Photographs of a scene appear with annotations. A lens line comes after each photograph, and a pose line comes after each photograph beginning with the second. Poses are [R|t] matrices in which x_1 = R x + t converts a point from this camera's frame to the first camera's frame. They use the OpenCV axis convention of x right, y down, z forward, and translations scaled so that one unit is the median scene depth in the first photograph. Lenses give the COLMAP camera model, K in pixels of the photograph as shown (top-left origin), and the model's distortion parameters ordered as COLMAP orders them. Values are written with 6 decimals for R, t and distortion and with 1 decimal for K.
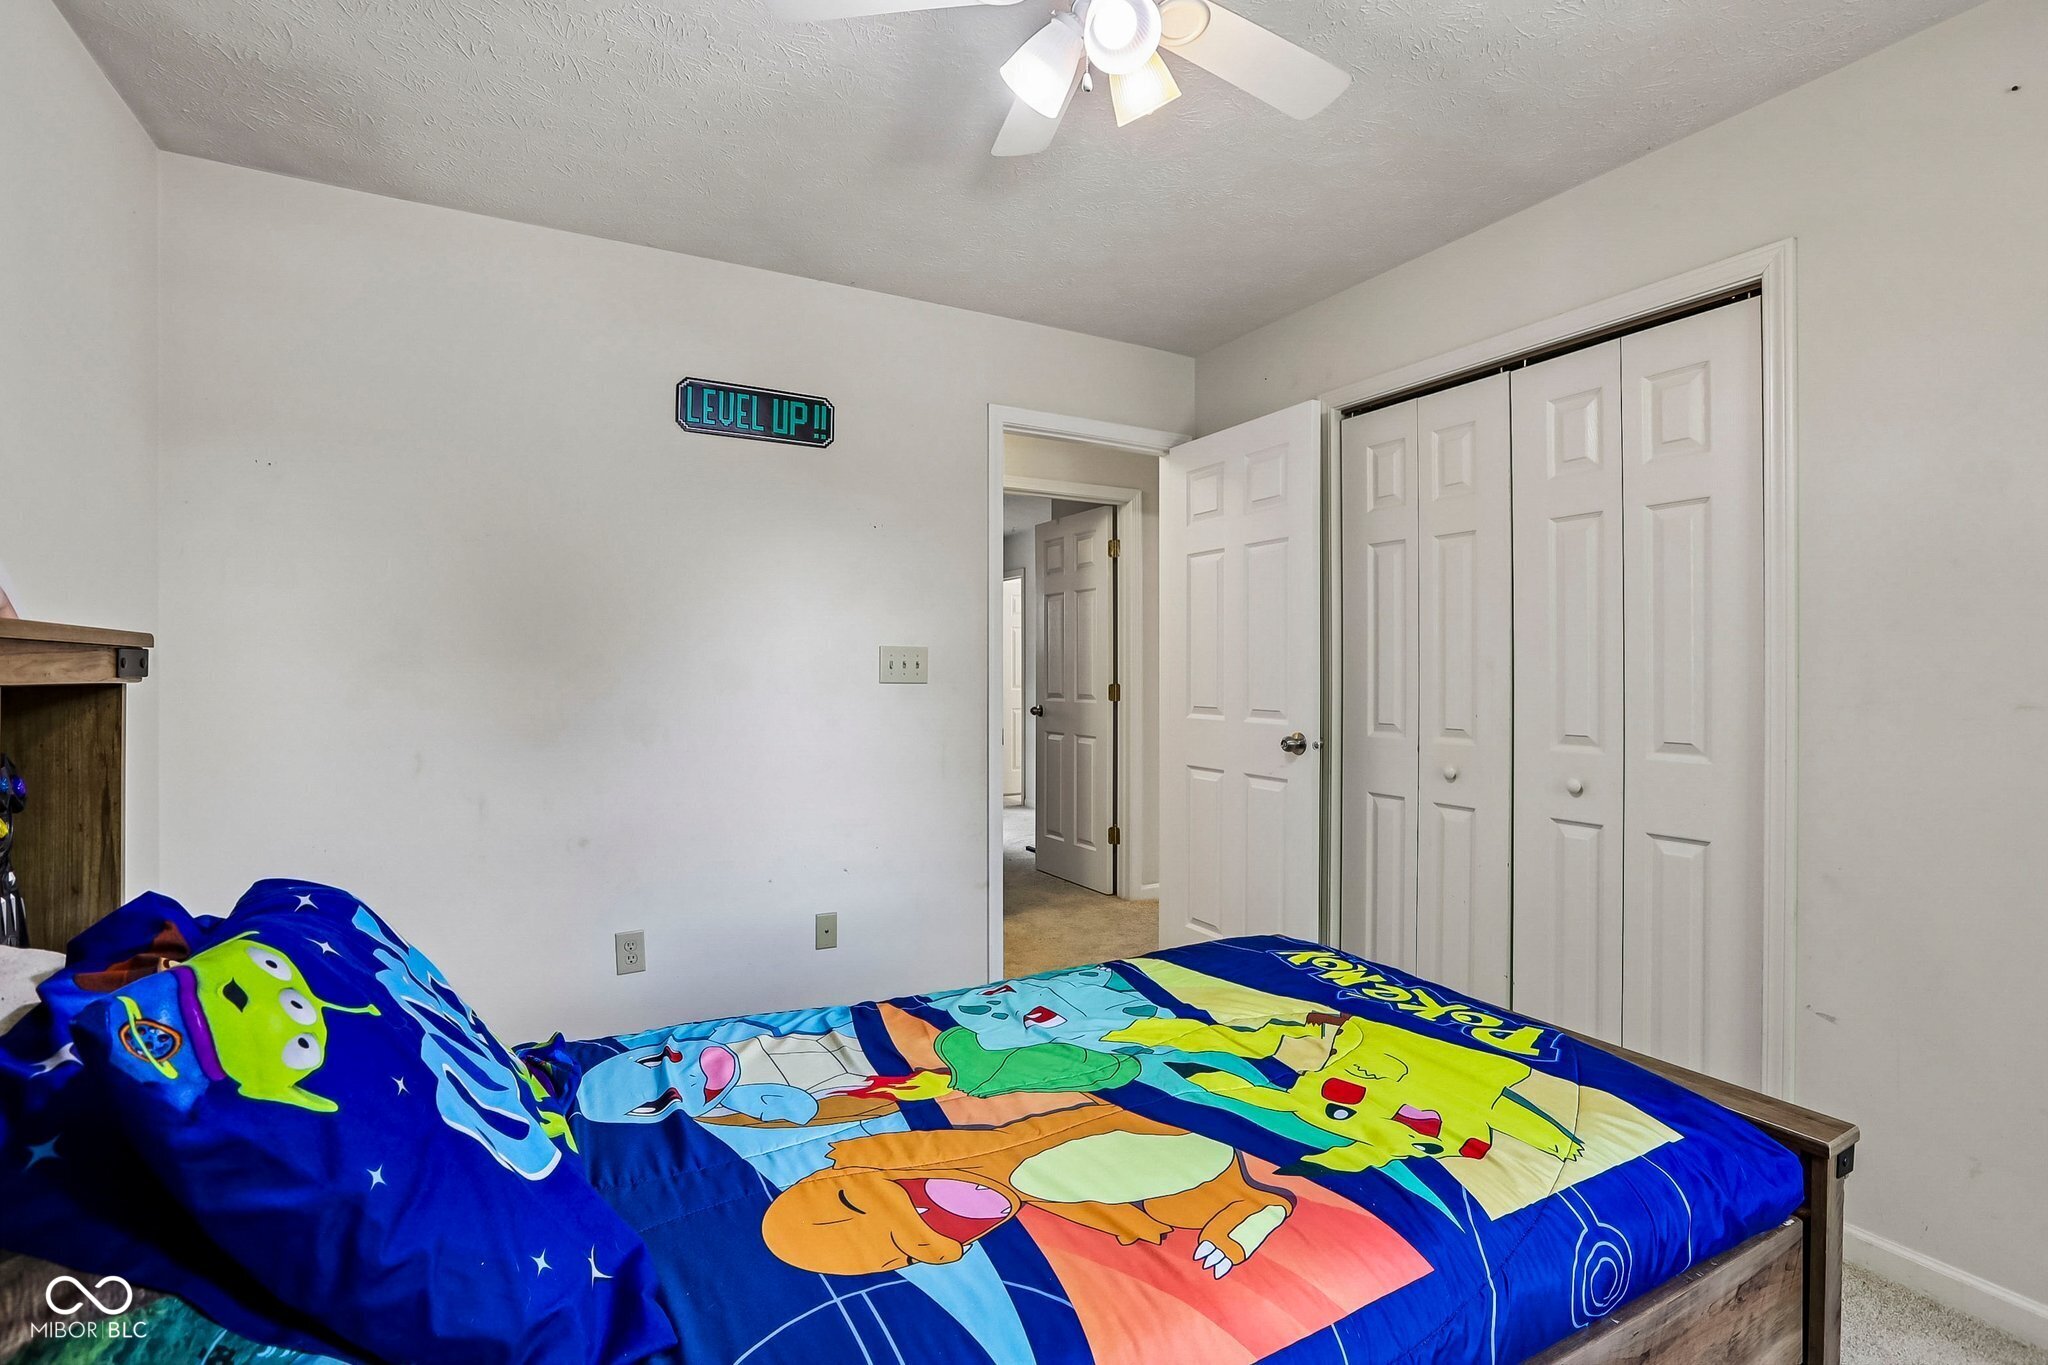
lens RADIAL K [[934.0, 0, 1028.1], [0, 934.0, 670.3], [0, 0, 1]] dist [-0.064473, 0.025141]
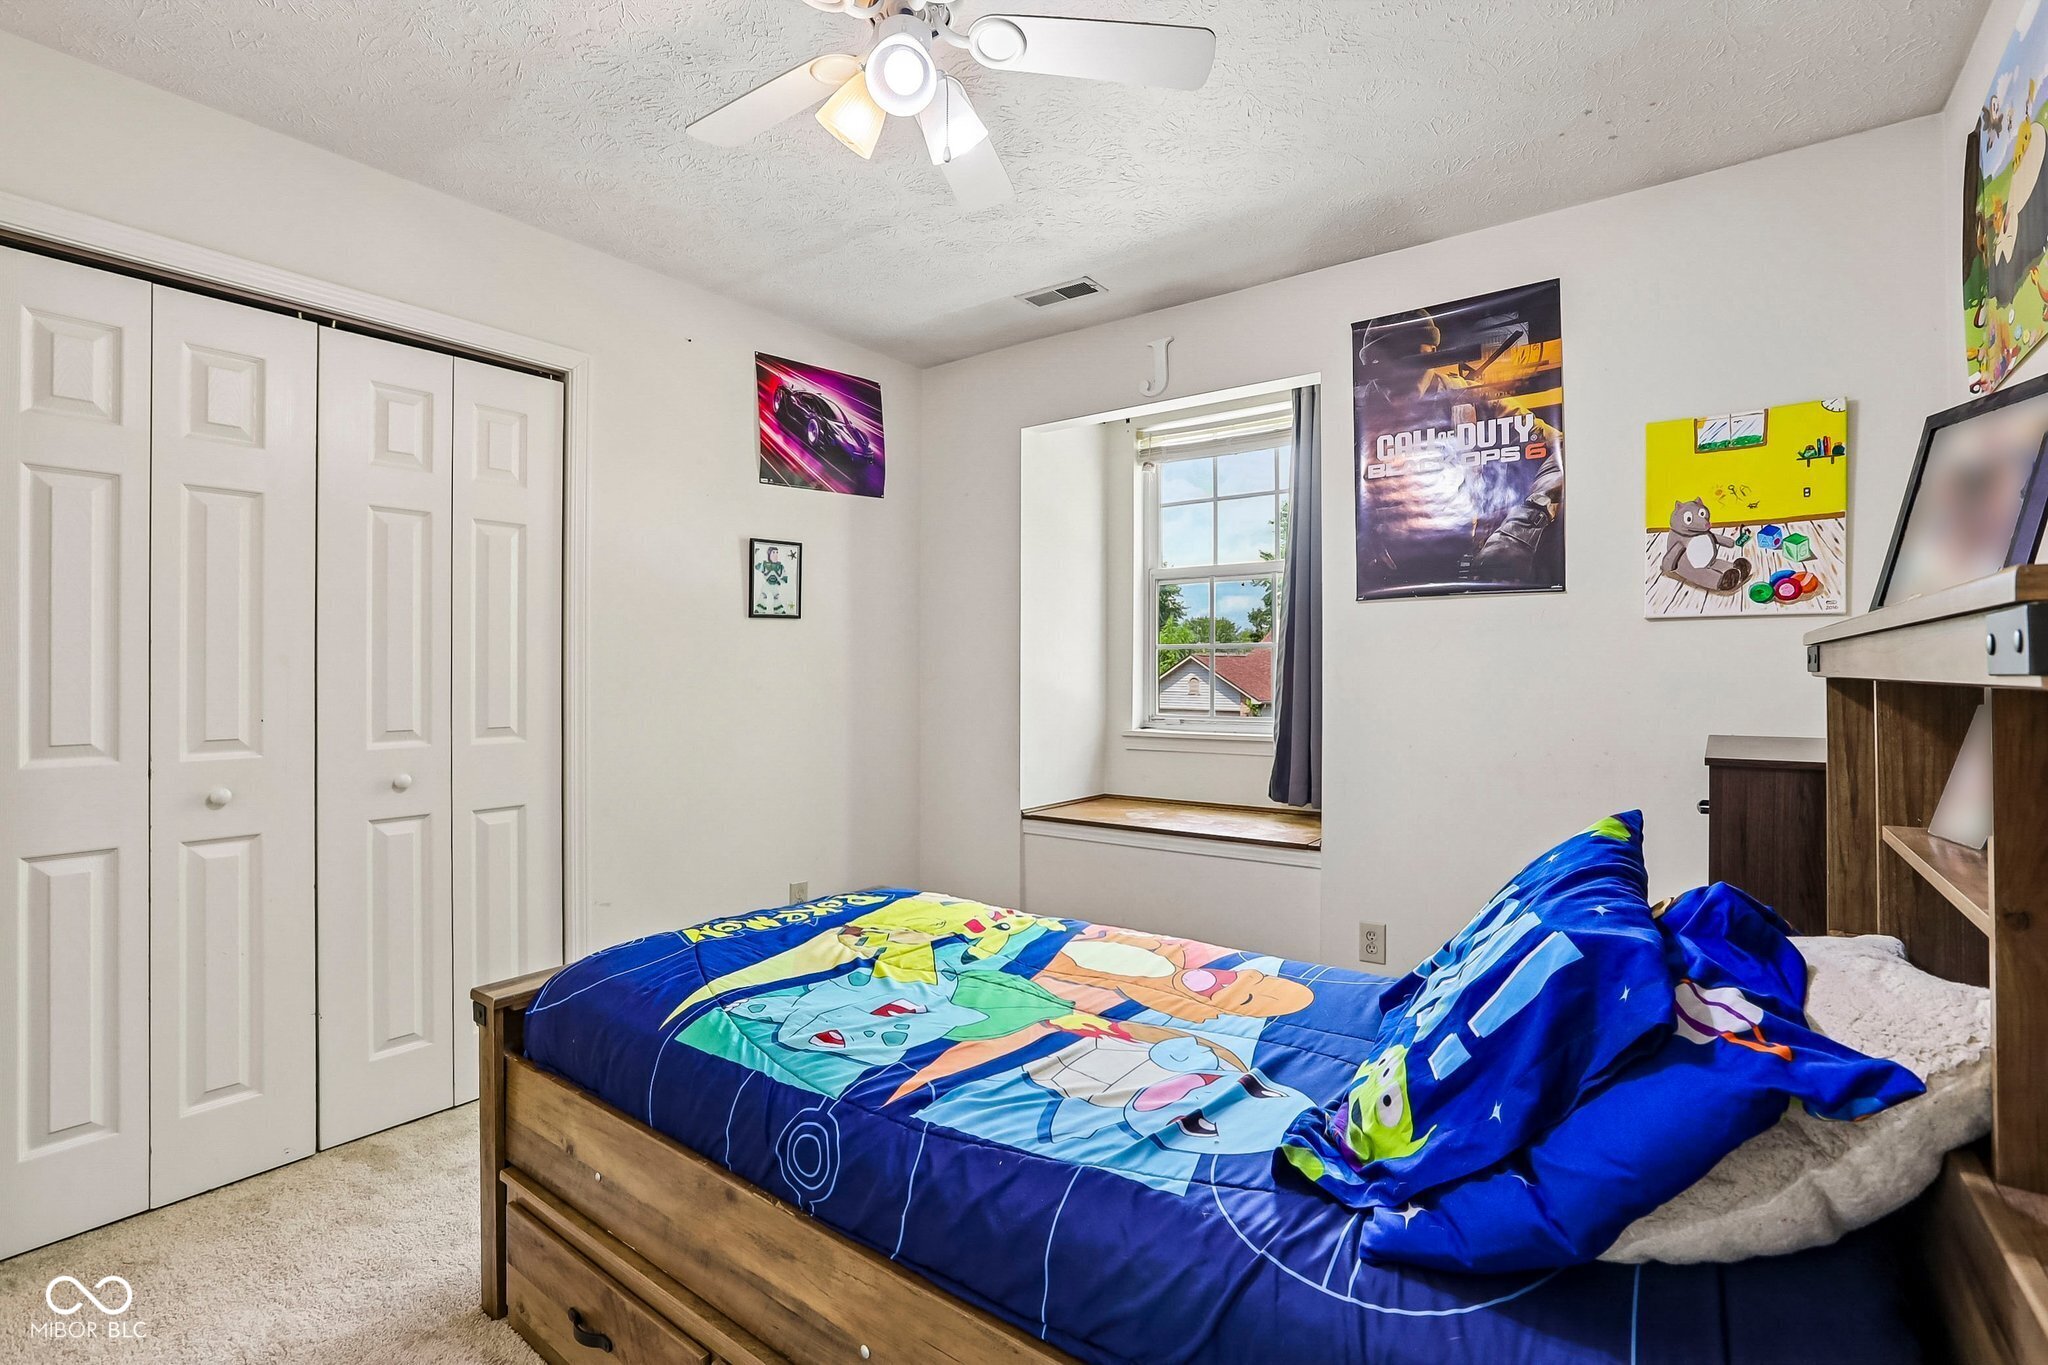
lens RADIAL K [[934.0, 0, 1028.1], [0, 934.0, 670.3], [0, 0, 1]] dist [-0.064473, 0.025141]
pose [[-0.422380, -0.000196, 0.906419, -0.828250], [-0.000187, 1.000000, 0.000129, 0.007721], [-0.906419, -0.000115, -0.422380, 1.130005]]
